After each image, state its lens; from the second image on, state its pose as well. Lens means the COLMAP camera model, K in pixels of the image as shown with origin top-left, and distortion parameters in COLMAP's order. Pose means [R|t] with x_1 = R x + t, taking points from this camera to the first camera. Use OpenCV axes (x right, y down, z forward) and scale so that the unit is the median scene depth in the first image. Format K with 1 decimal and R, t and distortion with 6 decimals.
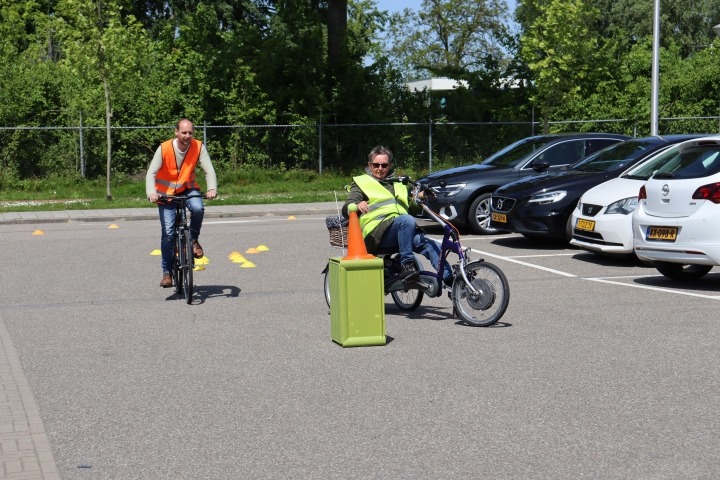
lens RADIAL K [[1767.1, 0, 360.0], [0, 1767.1, 240.0], [0, 0, 1]] dist [0.537219, 1.045911]
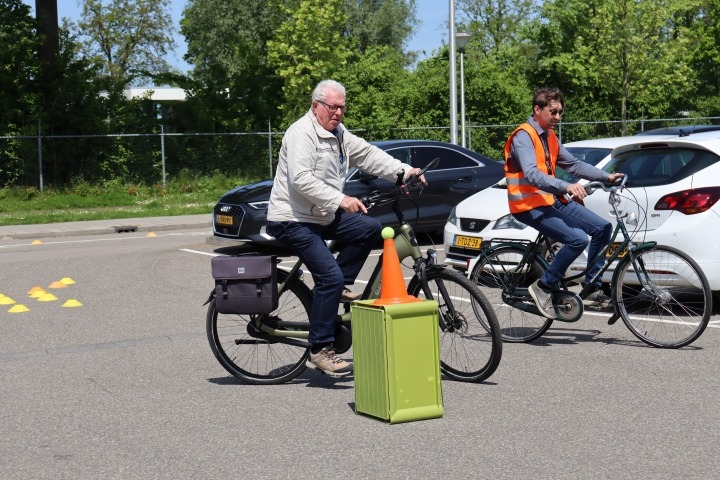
lens RADIAL K [[1599.8, 0, 360.0], [0, 1599.8, 240.0], [0, 0, 1]] dist [0.418967, 0.560623]
pose [[0.963066, -0.030605, 0.267521, -0.120139], [0.031860, 0.999492, -0.000351, -0.009595], [-0.267374, 0.008861, 0.963552, 0.219367]]
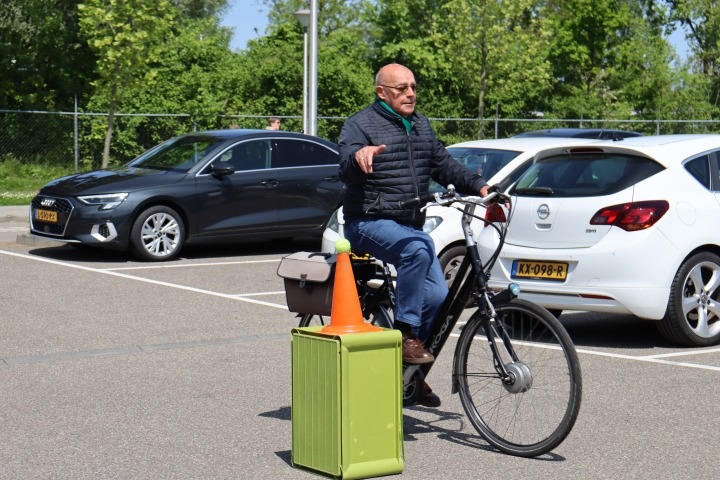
lens RADIAL K [[1767.1, 0, 360.0], [0, 1767.1, 240.0], [0, 0, 1]] dist [0.537219, 1.045911]
pose [[0.918105, 0.000507, 0.396338, -0.147131], [-0.001014, 0.999999, 0.001071, -0.012916], [-0.396337, -0.001385, 0.918104, 0.272744]]
